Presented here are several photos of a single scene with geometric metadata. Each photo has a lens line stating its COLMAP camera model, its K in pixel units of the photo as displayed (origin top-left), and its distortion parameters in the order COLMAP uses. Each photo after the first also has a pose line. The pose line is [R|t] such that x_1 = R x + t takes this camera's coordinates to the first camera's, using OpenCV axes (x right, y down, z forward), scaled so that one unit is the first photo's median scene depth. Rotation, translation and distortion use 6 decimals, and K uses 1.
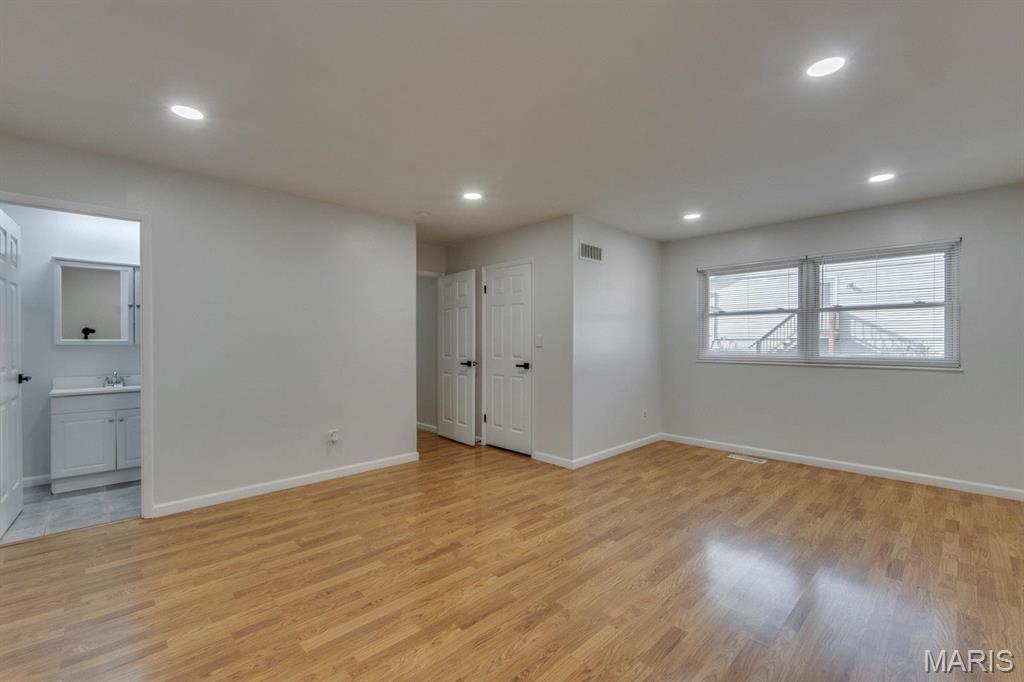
lens RADIAL K [[439.2, 0, 512.0], [0, 439.2, 341.0], [0, 0, 1]] dist [0.001073, 0.000136]
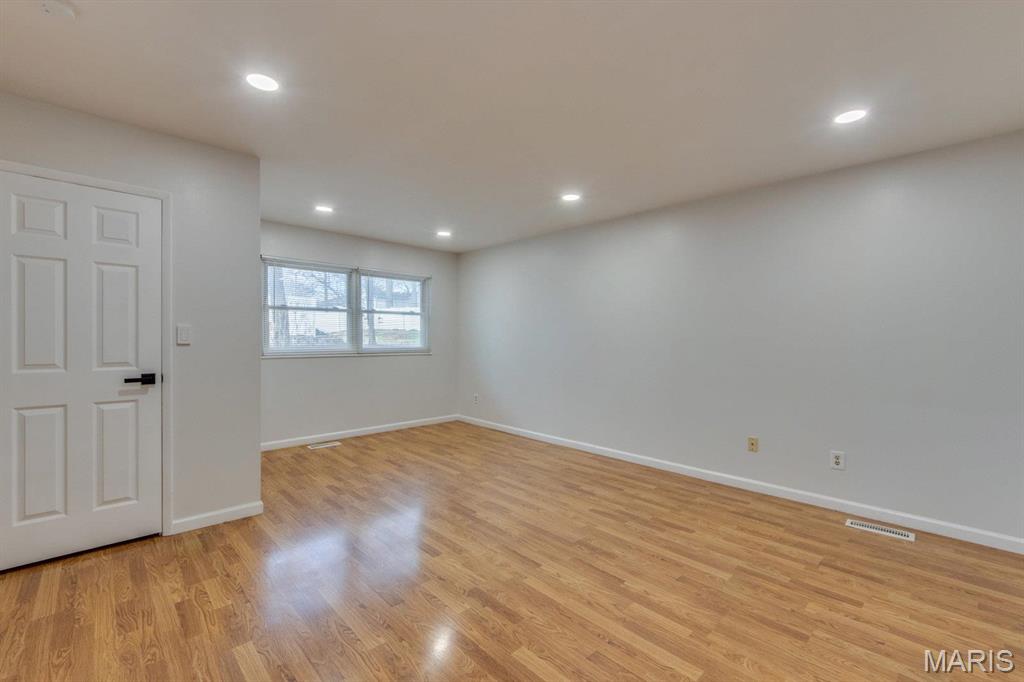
lens RADIAL K [[437.3, 0, 512.0], [0, 437.3, 341.0], [0, 0, 1]] dist [-0.002699, -0.000330]
pose [[-0.000198, -0.009690, 0.999953, -0.861075], [-0.007060, 0.999928, 0.009688, -0.001462], [-0.999975, -0.007058, -0.000266, 0.875904]]
